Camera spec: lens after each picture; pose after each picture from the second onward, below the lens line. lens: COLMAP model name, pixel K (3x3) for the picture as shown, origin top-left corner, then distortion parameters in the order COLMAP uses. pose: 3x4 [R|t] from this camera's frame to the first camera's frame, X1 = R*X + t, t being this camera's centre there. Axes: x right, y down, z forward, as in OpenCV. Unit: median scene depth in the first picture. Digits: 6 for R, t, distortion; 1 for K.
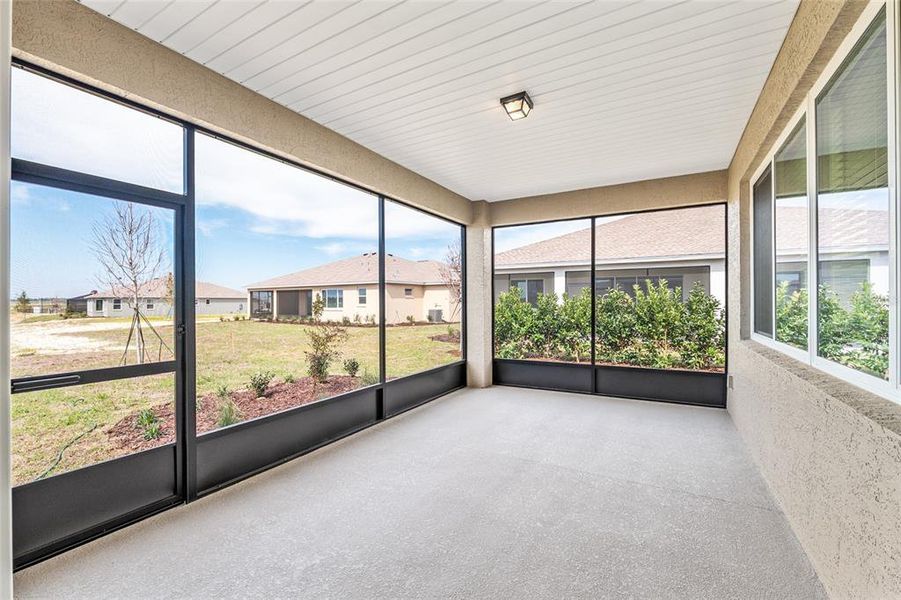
lens RADIAL K [[381.4, 0, 445.7], [0, 381.4, 301.3], [0, 0, 1]] dist [-0.004490, -0.000251]
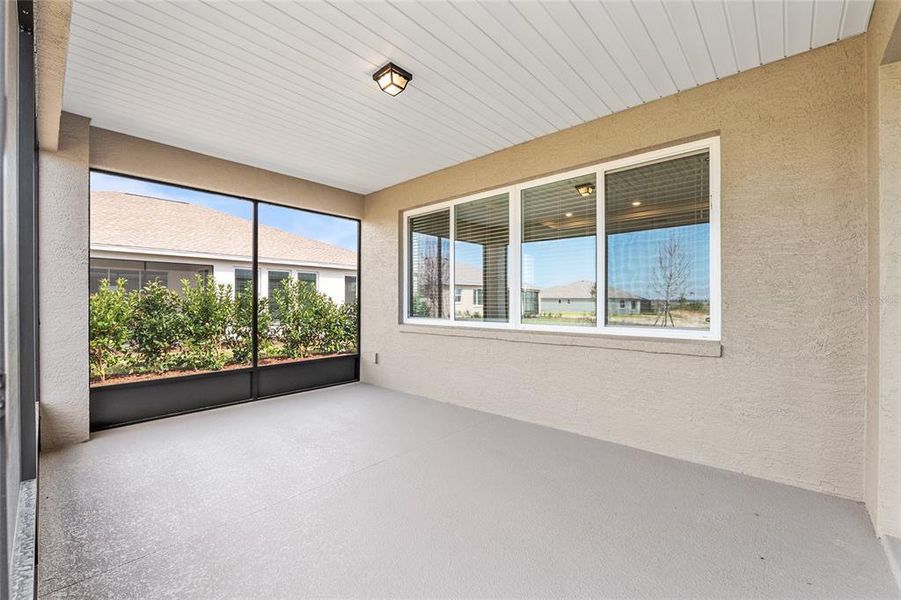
lens RADIAL K [[381.4, 0, 444.2], [0, 381.4, 301.1], [0, 0, 1]] dist [-0.004490, -0.000251]
pose [[0.210475, 0.008517, 0.977562, -0.383321], [-0.003213, 0.999963, -0.008021, 0.019094], [-0.977594, -0.001453, 0.210495, 0.380108]]
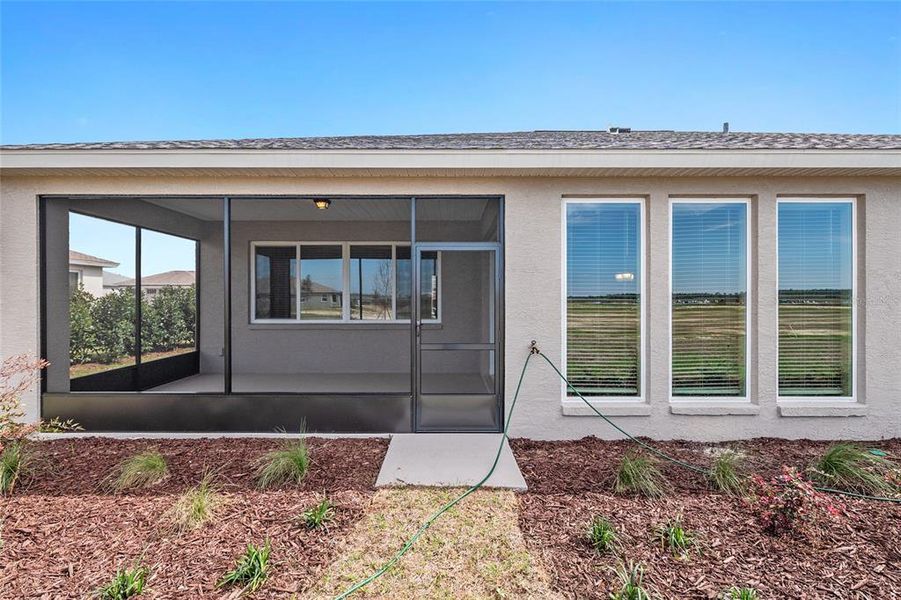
lens RADIAL K [[424.5, 0, 452.7], [0, 424.5, 297.5], [0, 0, 1]] dist [0.001733, 0.001554]
pose [[-0.510353, 0.002648, 0.859961, -0.510906], [-0.000070, 0.999995, -0.003121, 0.012564], [-0.859965, -0.001653, -0.510351, 0.463934]]
